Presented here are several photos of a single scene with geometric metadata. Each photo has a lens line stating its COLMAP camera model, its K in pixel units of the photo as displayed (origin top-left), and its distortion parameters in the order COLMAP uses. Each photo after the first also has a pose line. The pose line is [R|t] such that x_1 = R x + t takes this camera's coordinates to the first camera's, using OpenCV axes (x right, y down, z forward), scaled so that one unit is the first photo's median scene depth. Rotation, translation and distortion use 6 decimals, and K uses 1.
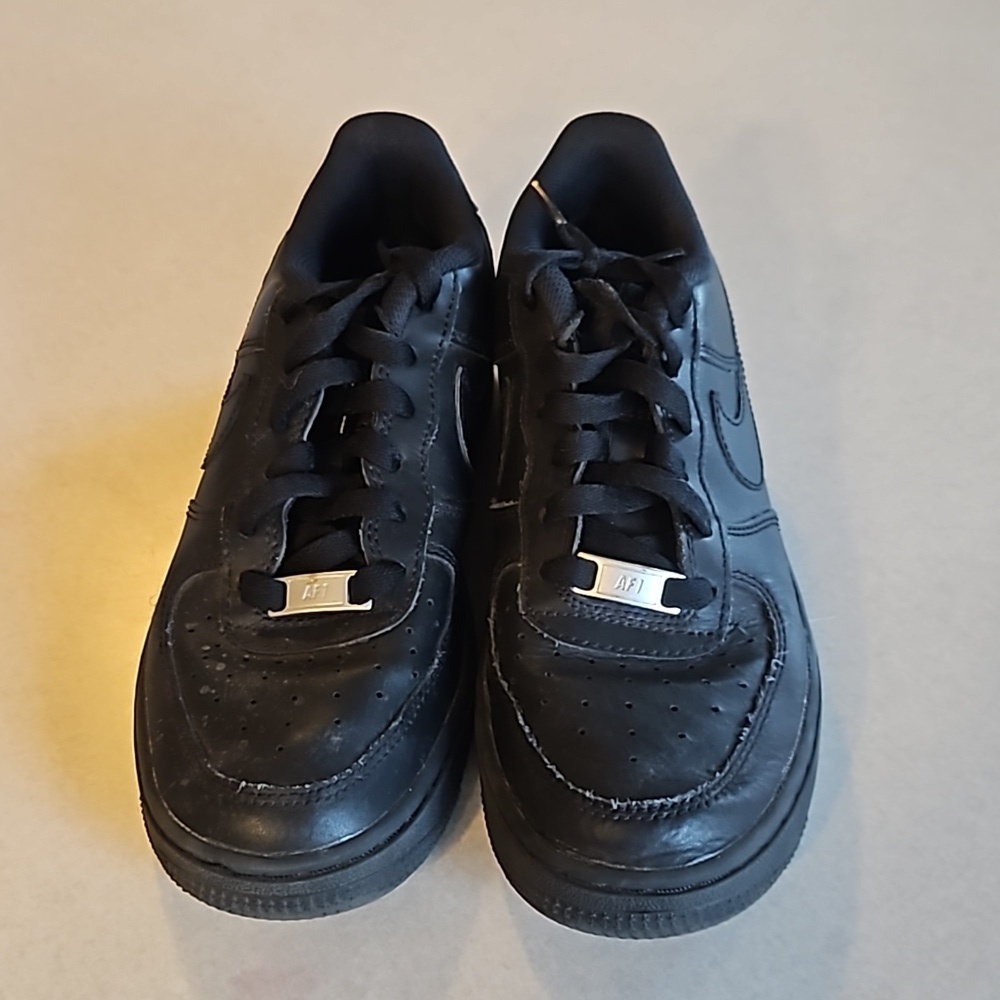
lens RADIAL K [[1502.4, 0, 499.3], [0, 1502.4, 498.7], [0, 0, 1]] dist [0.026188, 0.000000]
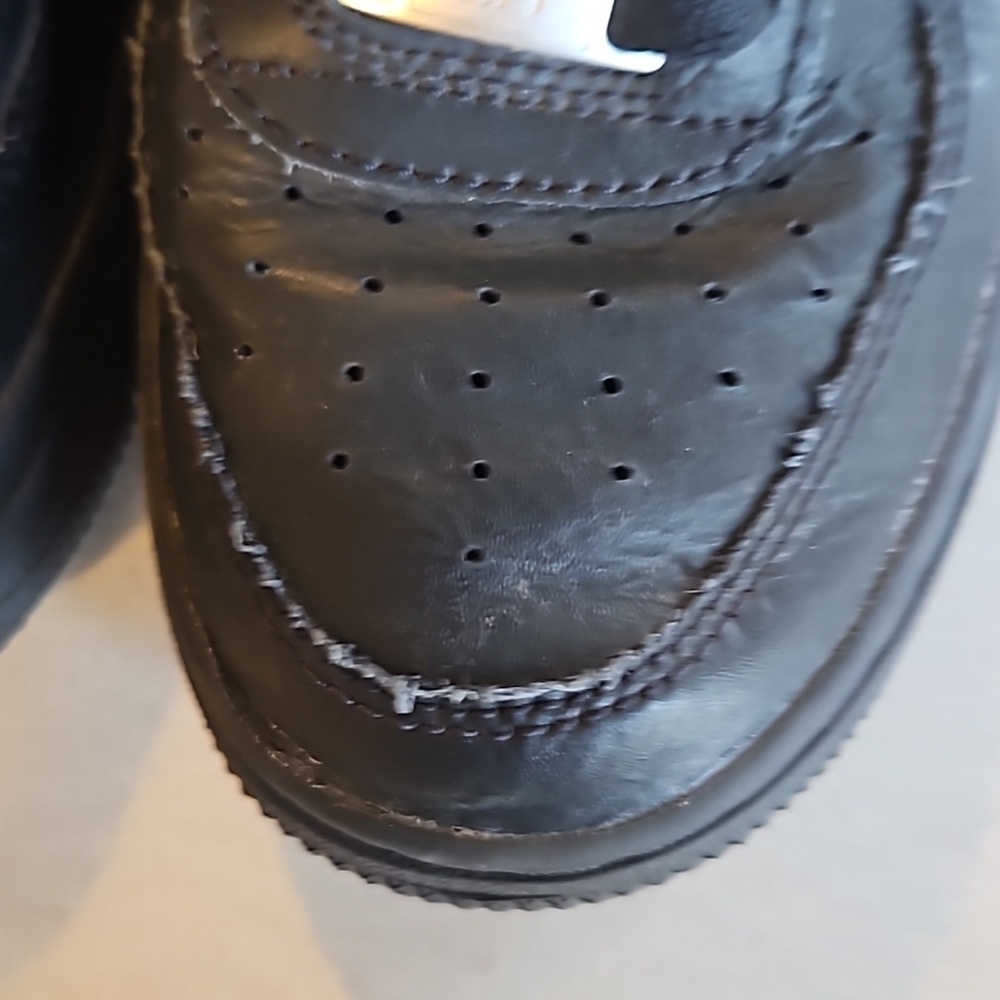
lens RADIAL K [[1502.4, 0, 502.1], [0, 1502.4, 498.9], [0, 0, 1]] dist [0.026188, 0.000000]
pose [[0.998128, 0.043361, -0.043125, 0.104272], [-0.010599, 0.817157, 0.576318, -0.039521], [0.060230, -0.574783, 0.816087, 0.676945]]
